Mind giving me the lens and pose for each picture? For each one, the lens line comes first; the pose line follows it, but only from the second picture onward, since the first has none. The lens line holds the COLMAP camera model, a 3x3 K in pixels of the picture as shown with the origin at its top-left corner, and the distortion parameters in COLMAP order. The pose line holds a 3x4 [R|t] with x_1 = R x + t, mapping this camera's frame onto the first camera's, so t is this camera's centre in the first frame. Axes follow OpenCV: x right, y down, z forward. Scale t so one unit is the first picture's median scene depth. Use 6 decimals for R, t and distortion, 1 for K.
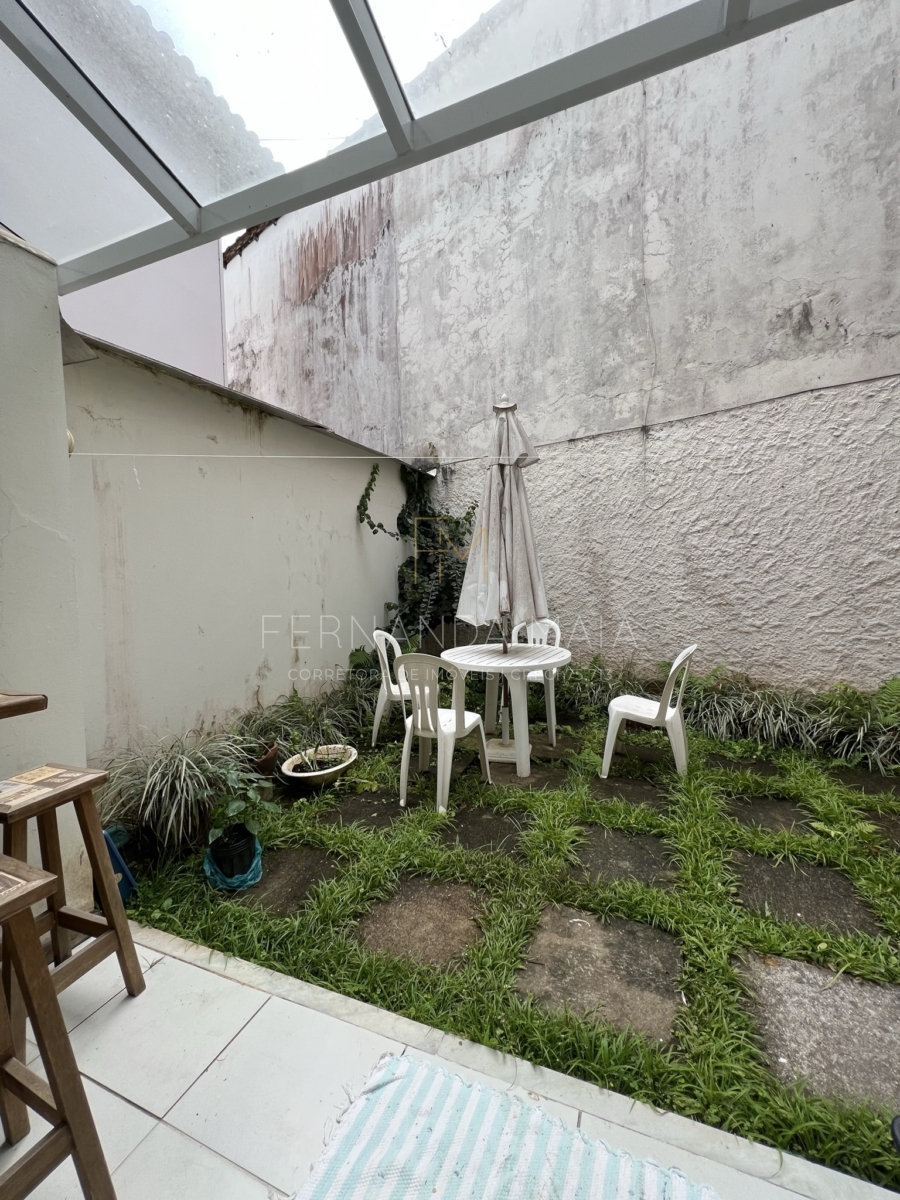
lens RADIAL K [[486.0, 0, 450.0], [0, 486.0, 600.0], [0, 0, 1]] dist [-0.002926, 0.000431]
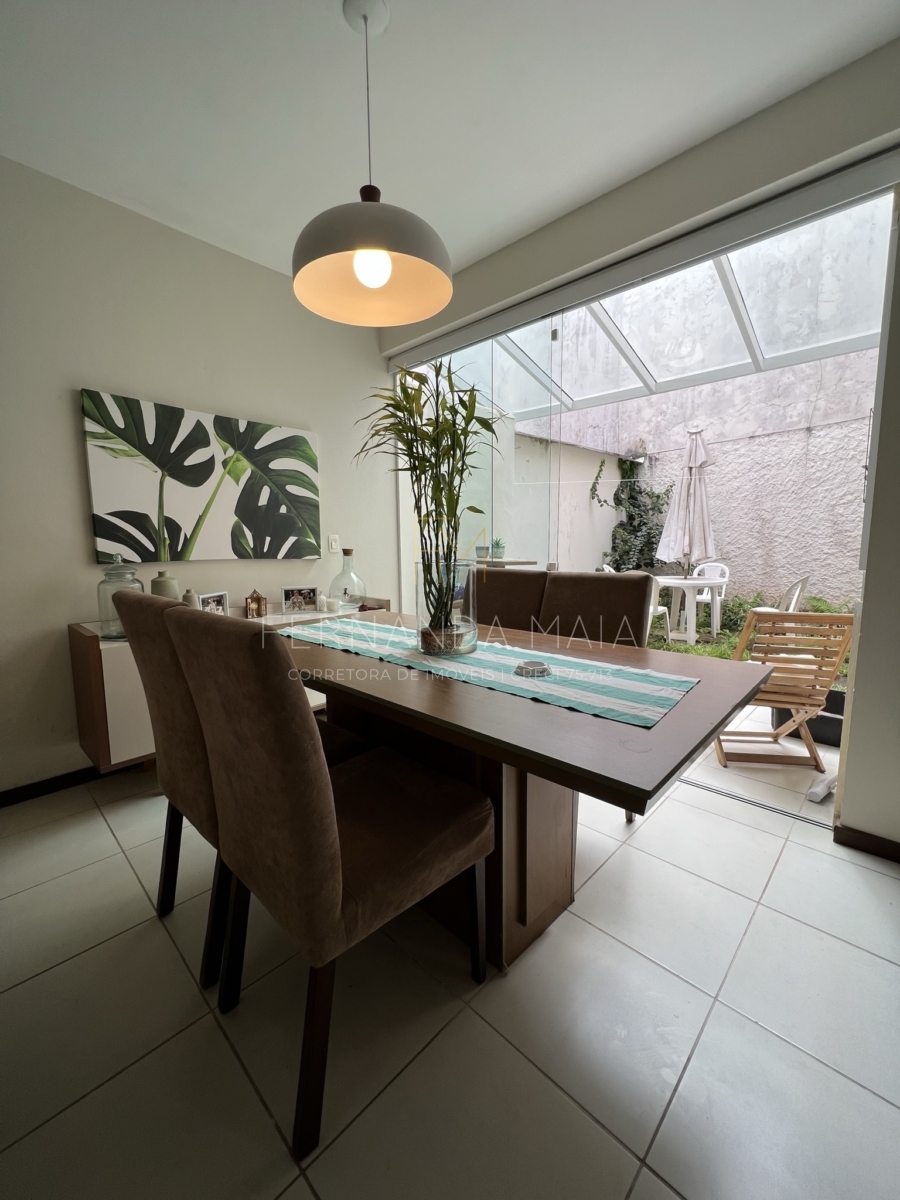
lens RADIAL K [[486.0, 0, 450.0], [0, 486.0, 600.0], [0, 0, 1]] dist [-0.002926, 0.000431]
pose [[0.931531, 0.058206, -0.358973, -0.029321], [-0.030986, 0.996222, 0.081127, 0.052693], [0.362339, -0.064449, 0.929815, -0.660747]]
